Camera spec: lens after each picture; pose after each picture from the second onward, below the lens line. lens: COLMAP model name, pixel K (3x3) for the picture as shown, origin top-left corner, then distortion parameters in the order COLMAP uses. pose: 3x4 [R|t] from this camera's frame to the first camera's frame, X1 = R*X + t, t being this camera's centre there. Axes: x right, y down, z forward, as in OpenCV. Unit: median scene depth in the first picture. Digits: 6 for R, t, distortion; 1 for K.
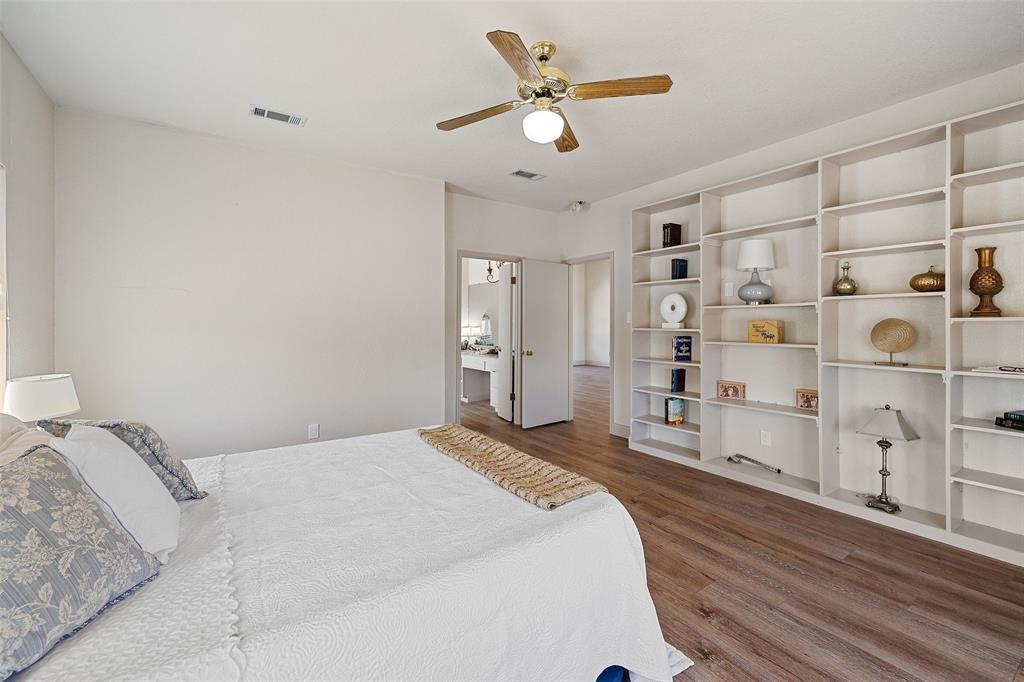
lens RADIAL K [[436.9, 0, 512.1], [0, 436.9, 334.0], [0, 0, 1]] dist [-0.000602, -0.000048]
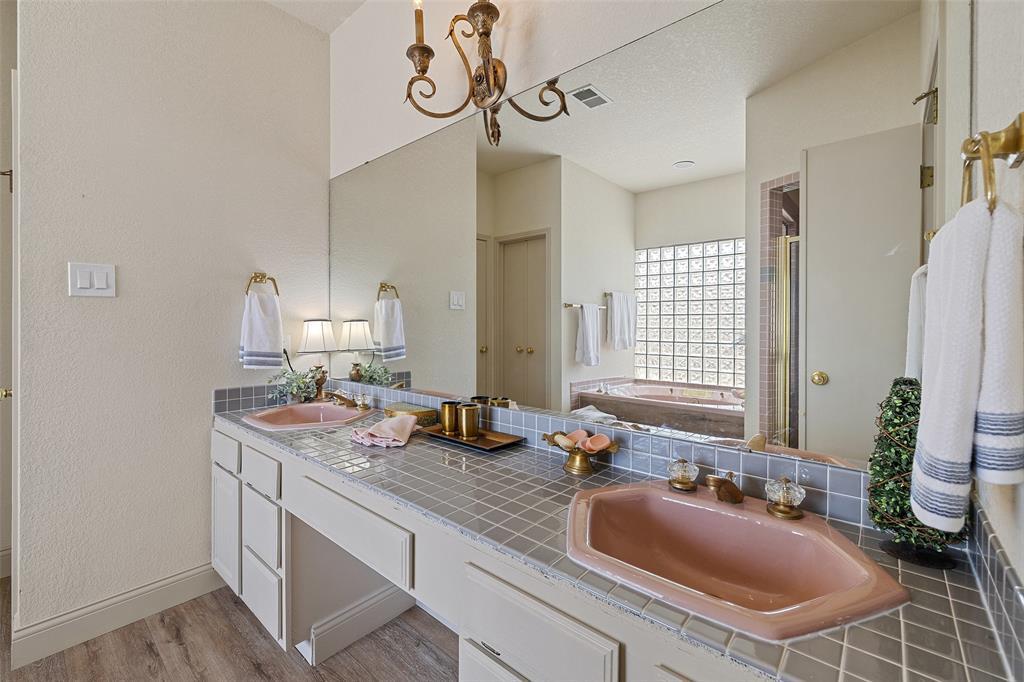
lens RADIAL K [[436.9, 0, 510.9], [0, 436.9, 335.3], [0, 0, 1]] dist [-0.000602, -0.000048]
pose [[0.967702, -0.003669, 0.252071, -0.055407], [0.003618, 0.999993, 0.000664, -0.005331], [-0.252072, 0.000269, 0.967709, 0.692827]]
